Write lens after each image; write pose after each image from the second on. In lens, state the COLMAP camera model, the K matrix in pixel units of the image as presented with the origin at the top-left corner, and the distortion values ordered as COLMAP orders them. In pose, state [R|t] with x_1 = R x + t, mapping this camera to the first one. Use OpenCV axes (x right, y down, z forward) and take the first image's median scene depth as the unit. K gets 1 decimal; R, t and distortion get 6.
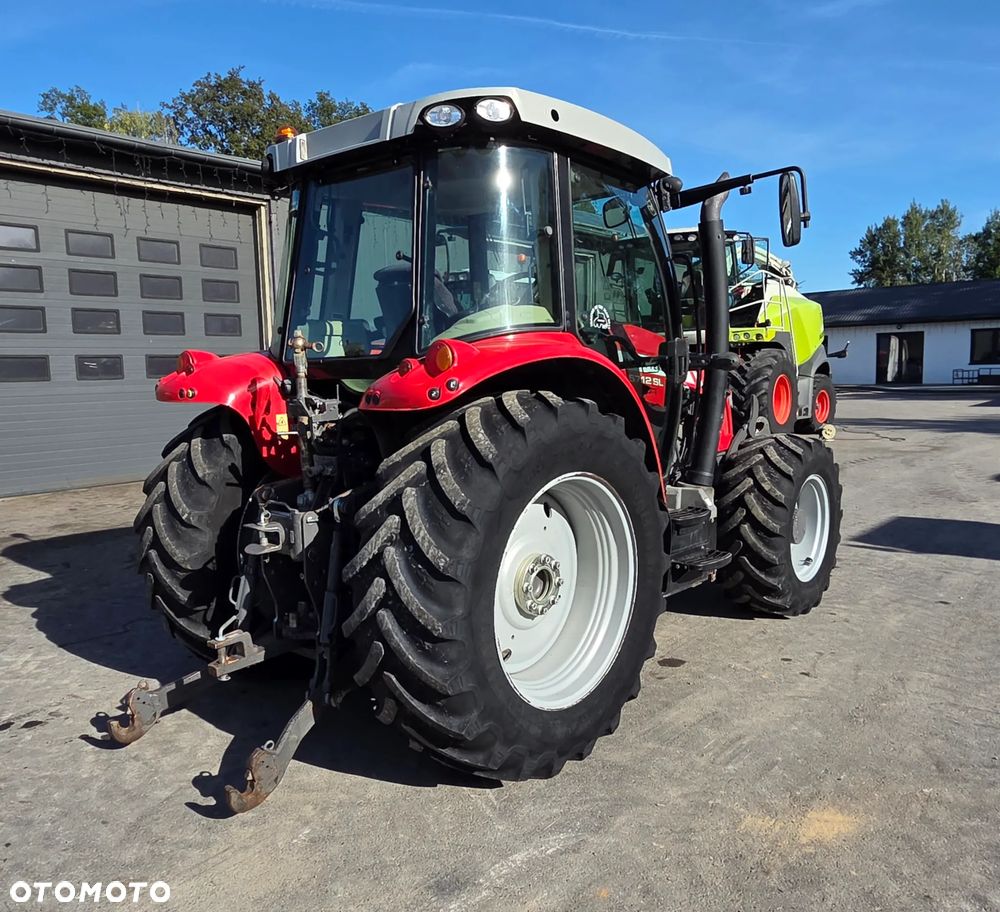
lens RADIAL K [[838.2, 0, 485.8], [0, 838.2, 431.1], [0, 0, 1]] dist [0.002649, 0.011183]
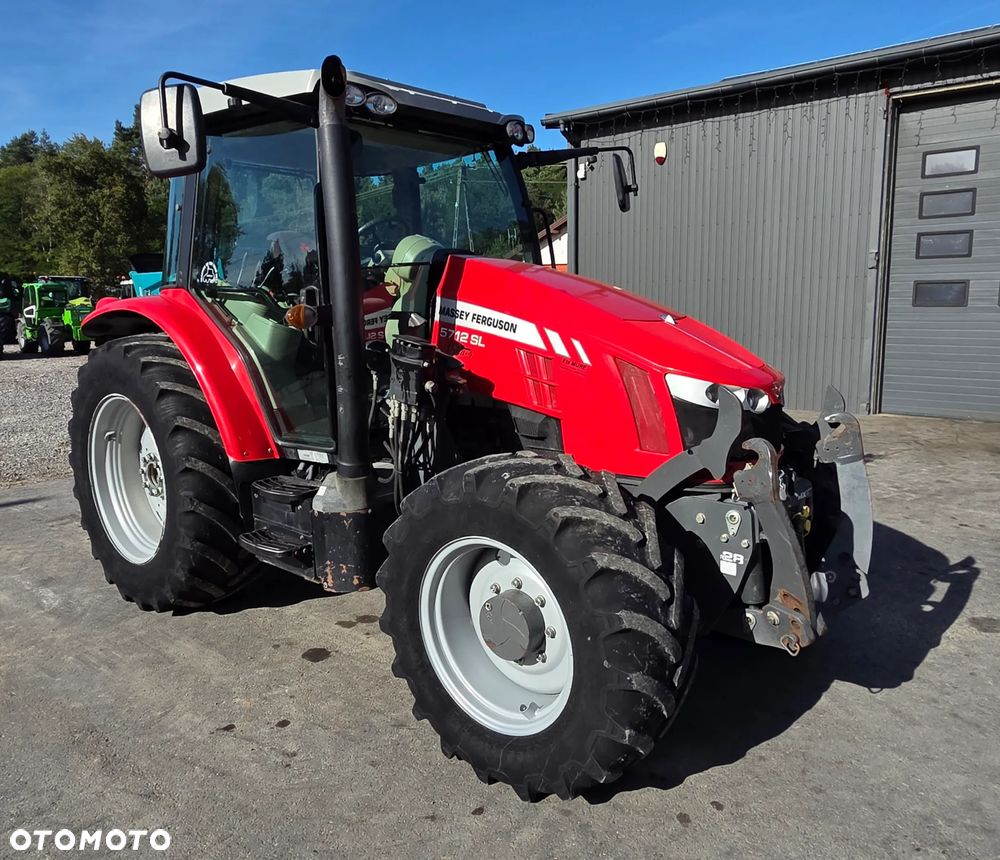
lens RADIAL K [[798.8, 0, 533.2], [0, 798.8, 407.1], [0, 0, 1]] dist [-0.032471, 0.048000]
pose [[0.026350, 0.151652, -0.988083, 1.213017], [-0.065887, 0.986540, 0.149658, -0.147099], [0.997479, 0.061158, 0.035988, 1.407814]]
